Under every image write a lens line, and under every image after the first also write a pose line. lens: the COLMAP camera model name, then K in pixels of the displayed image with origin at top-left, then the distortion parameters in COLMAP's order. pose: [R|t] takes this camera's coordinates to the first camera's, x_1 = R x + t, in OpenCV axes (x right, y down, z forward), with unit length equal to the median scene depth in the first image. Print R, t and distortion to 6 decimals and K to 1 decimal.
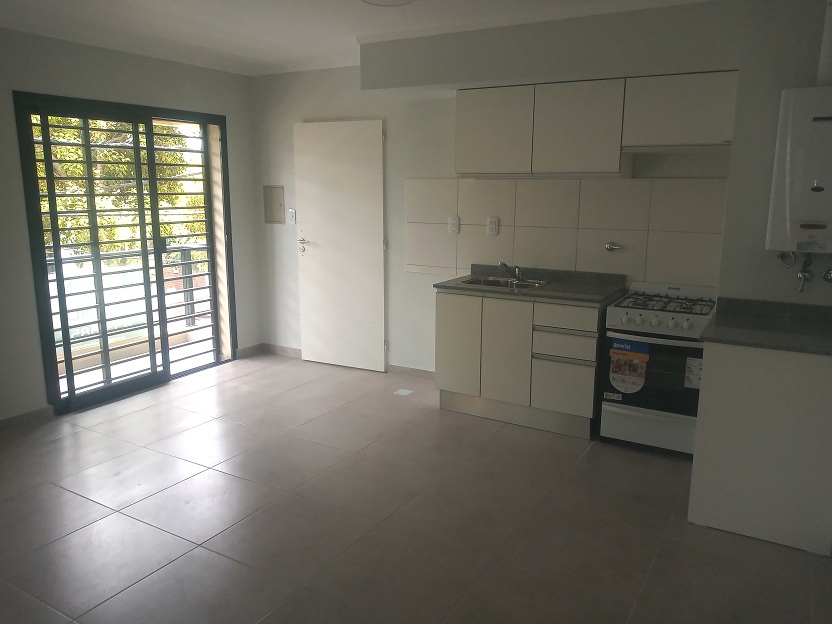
lens RADIAL K [[640.0, 0, 416.0], [0, 640.0, 312.0], [0, 0, 1]] dist [0.006873, -0.128360]
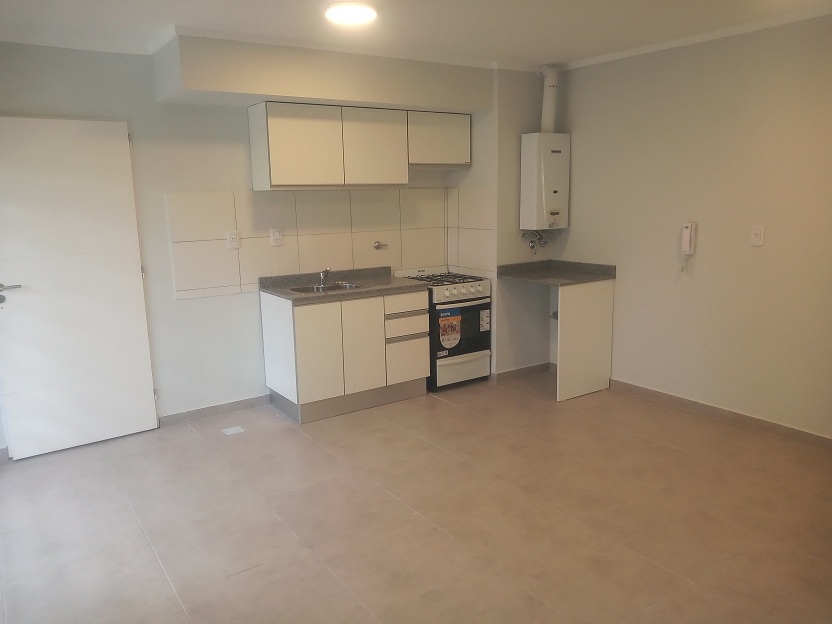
lens RADIAL K [[640.0, 0, 416.0], [0, 640.0, 312.0], [0, 0, 1]] dist [0.006873, -0.128360]
pose [[0.409459, -0.178823, 0.894632, -0.807060], [0.197609, 0.974707, 0.104386, -0.092276], [-0.890670, 0.134045, 0.434440, 0.425670]]
